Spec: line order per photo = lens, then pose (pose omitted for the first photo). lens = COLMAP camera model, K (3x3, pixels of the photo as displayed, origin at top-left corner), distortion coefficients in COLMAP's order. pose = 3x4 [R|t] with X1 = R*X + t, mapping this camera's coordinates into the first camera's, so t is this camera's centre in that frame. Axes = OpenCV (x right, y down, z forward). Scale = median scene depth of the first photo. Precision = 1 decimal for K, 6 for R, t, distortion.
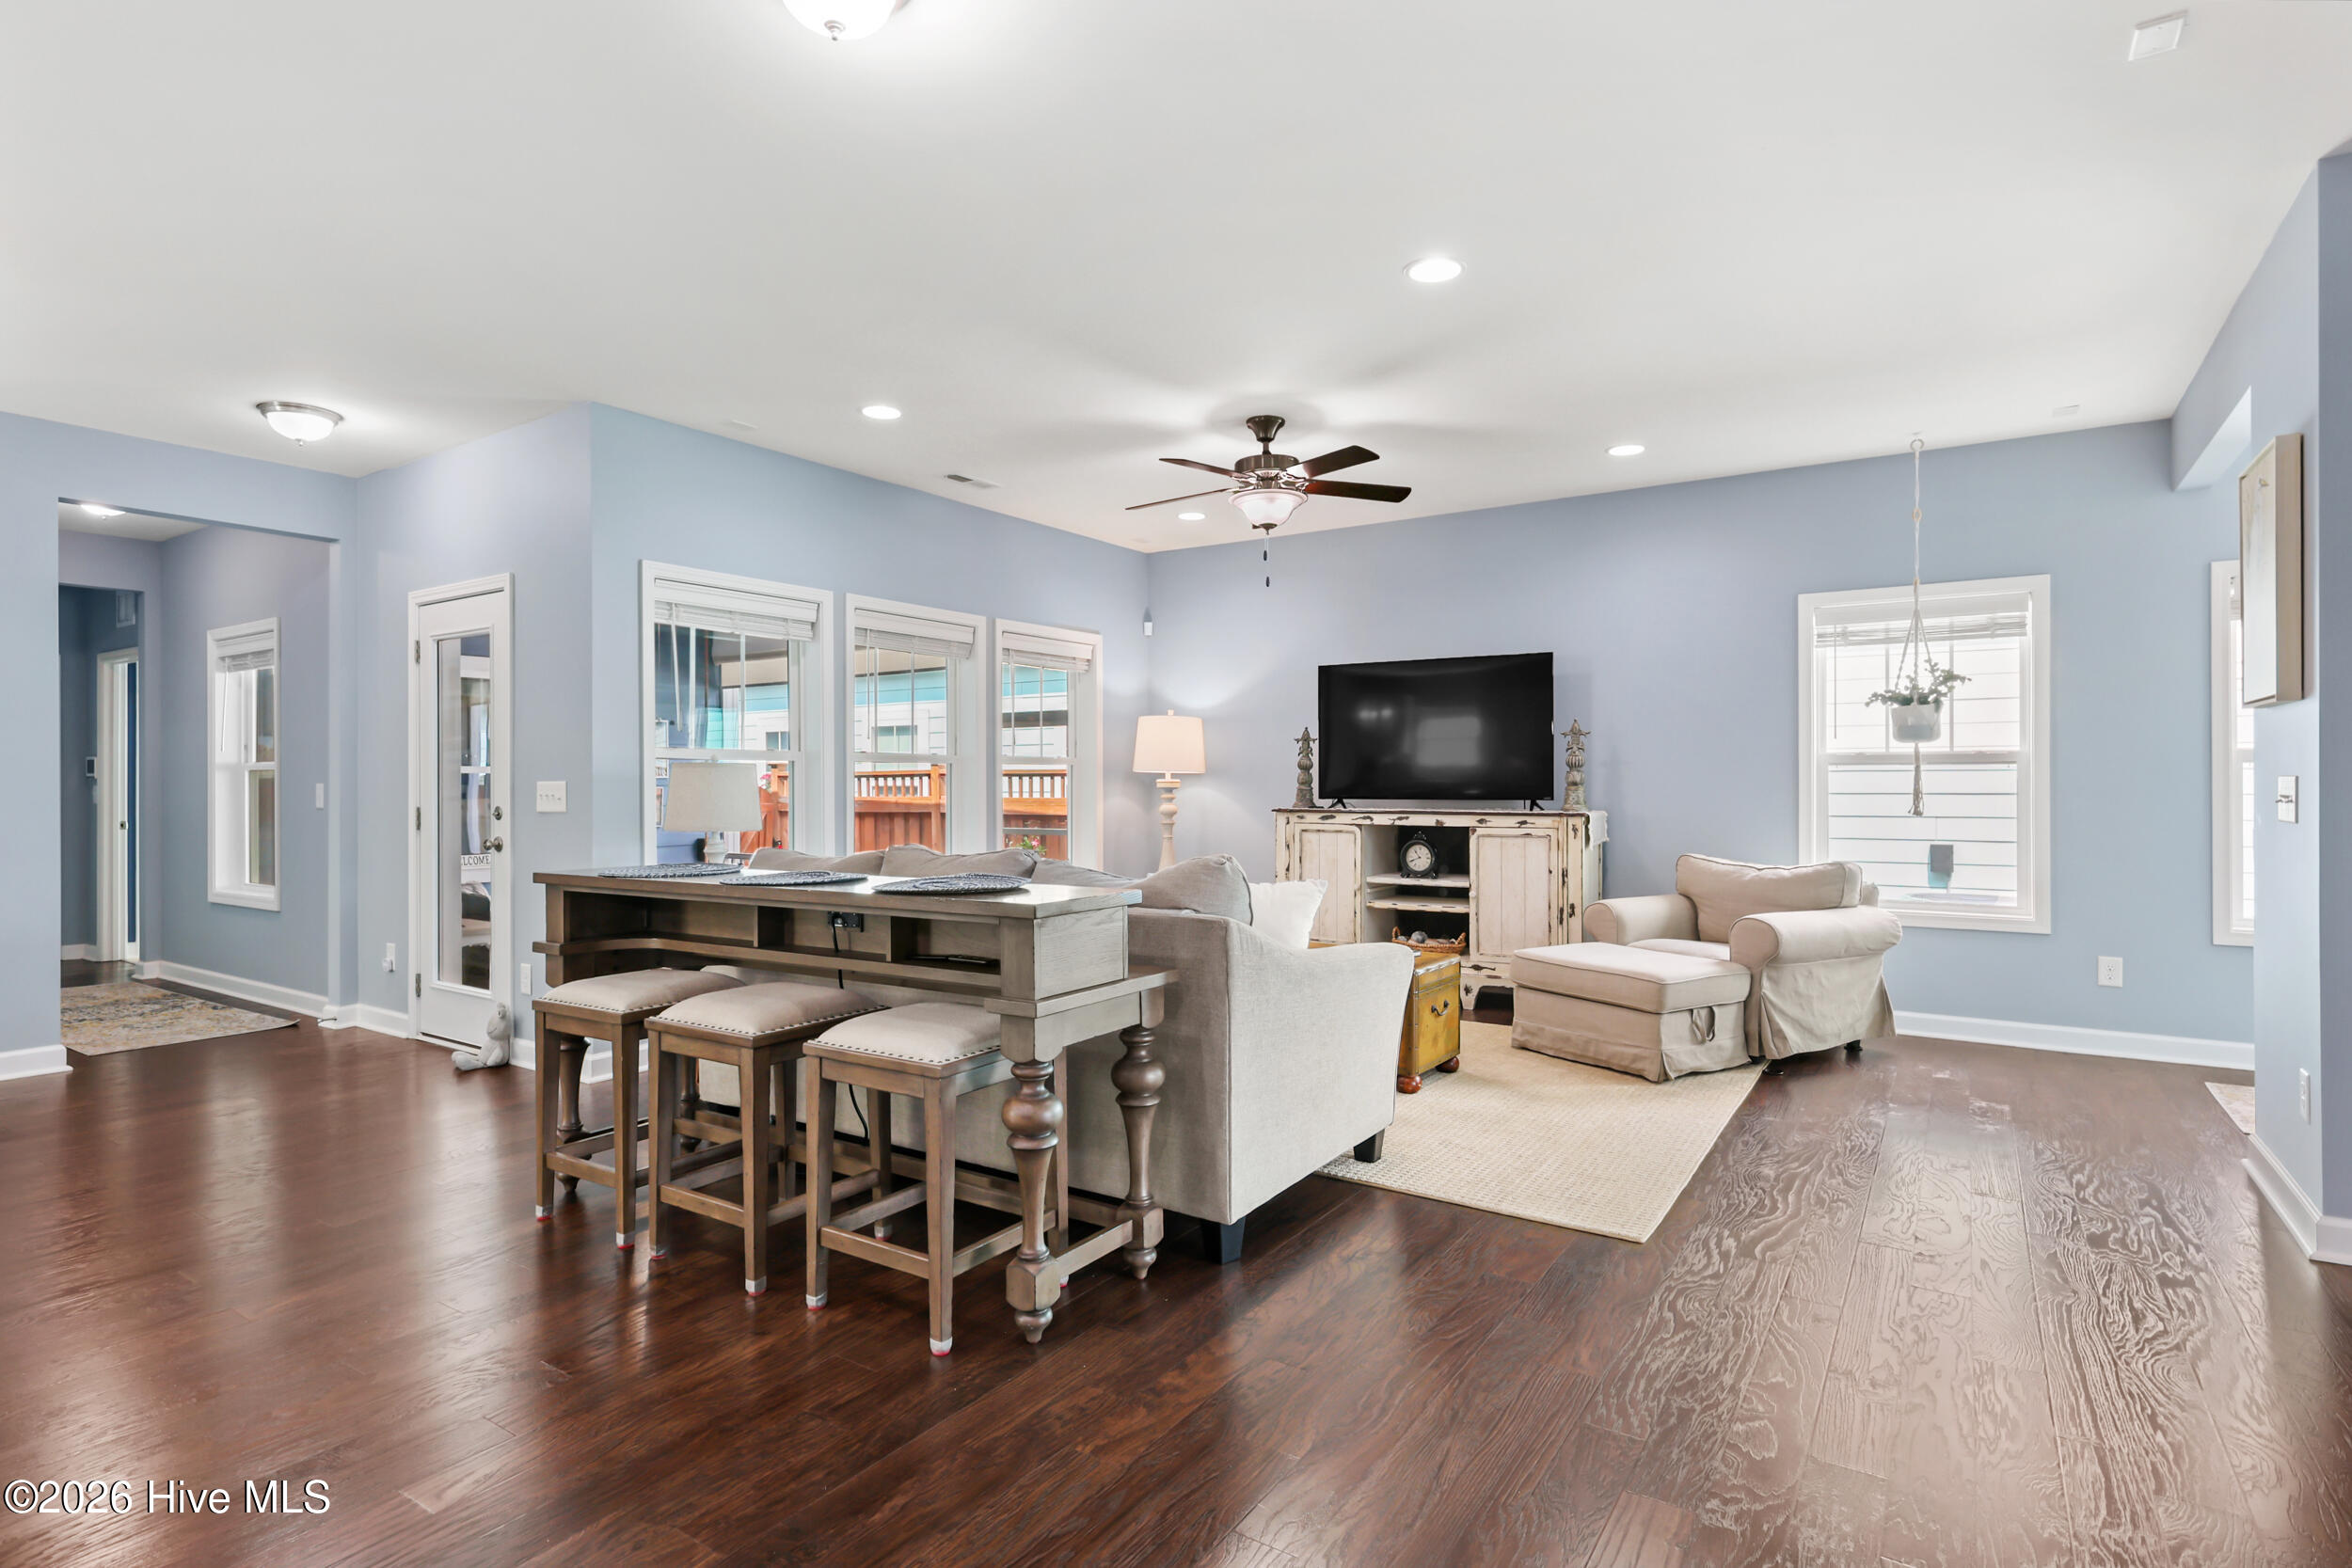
lens RADIAL K [[1177.4, 0, 1177.3], [0, 1177.4, 785.0], [0, 0, 1]] dist [0.007562, 0.000978]
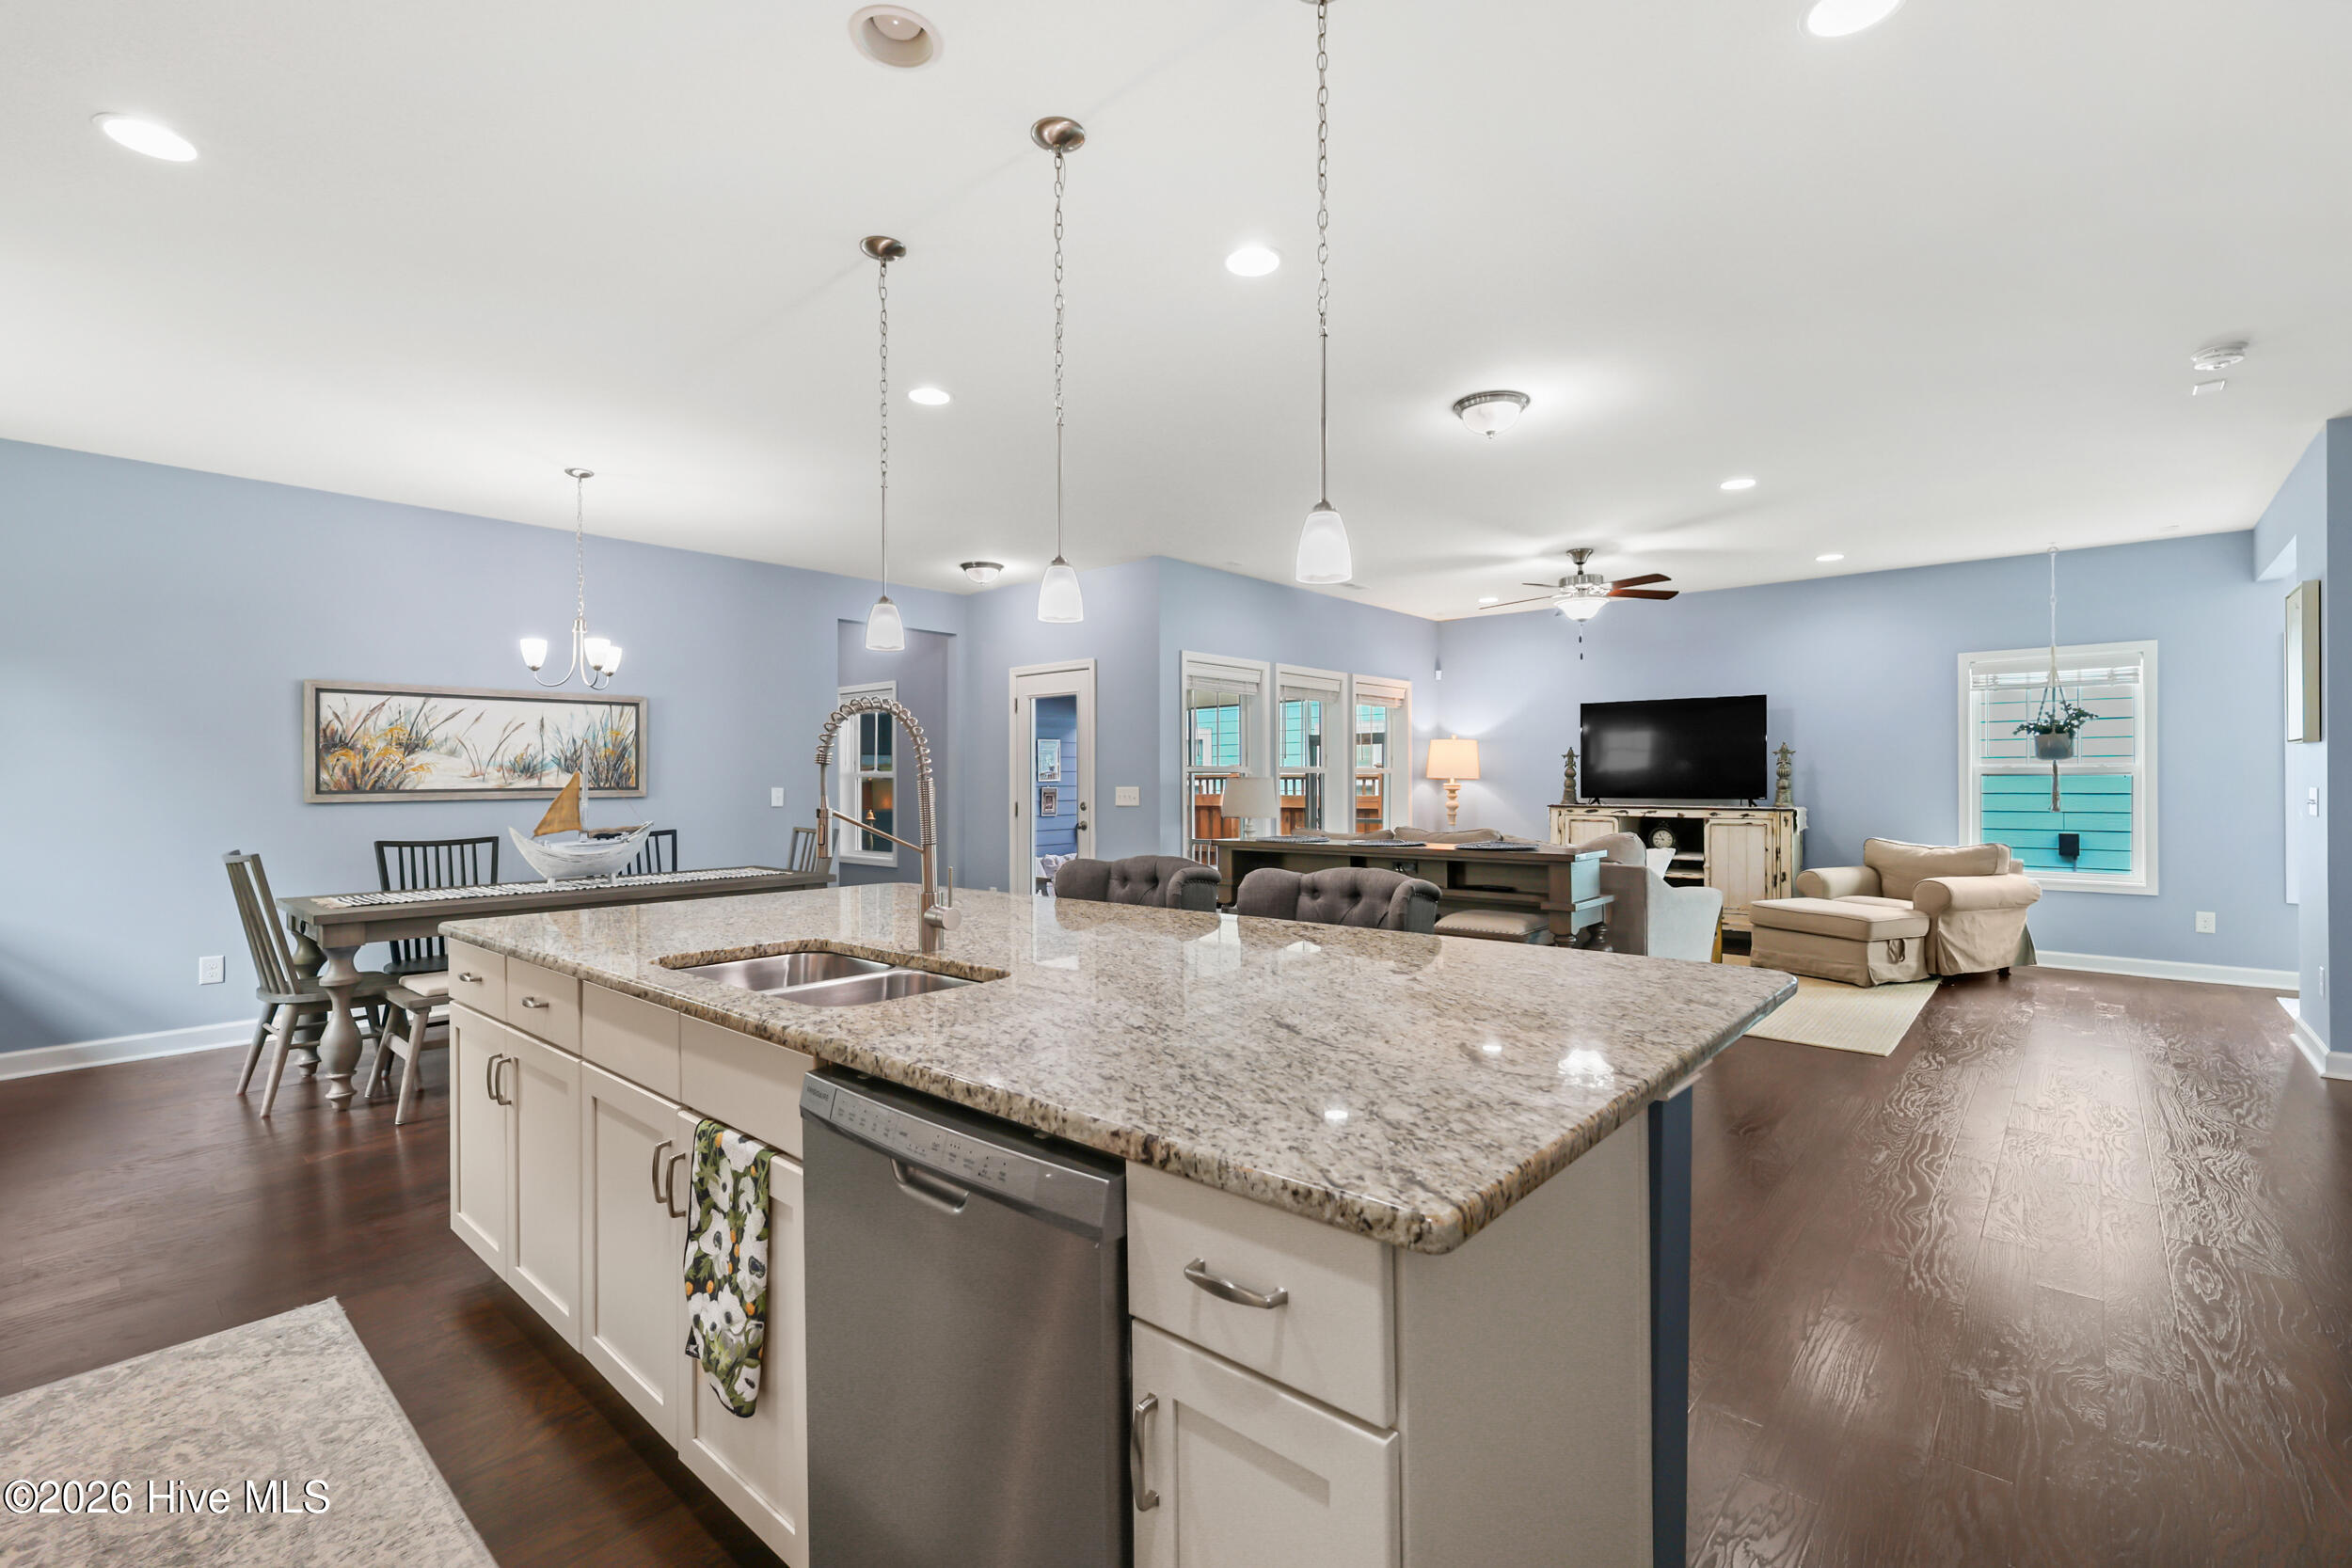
lens RADIAL K [[1022.0, 0, 1178.3], [0, 1022.0, 783.5], [0, 0, 1]] dist [0.002663, 0.000576]
pose [[0.990581, -0.000364, -0.136927, -0.252008], [0.000560, 0.999999, 0.001395, -0.009633], [0.136926, -0.001459, 0.990580, -0.370430]]
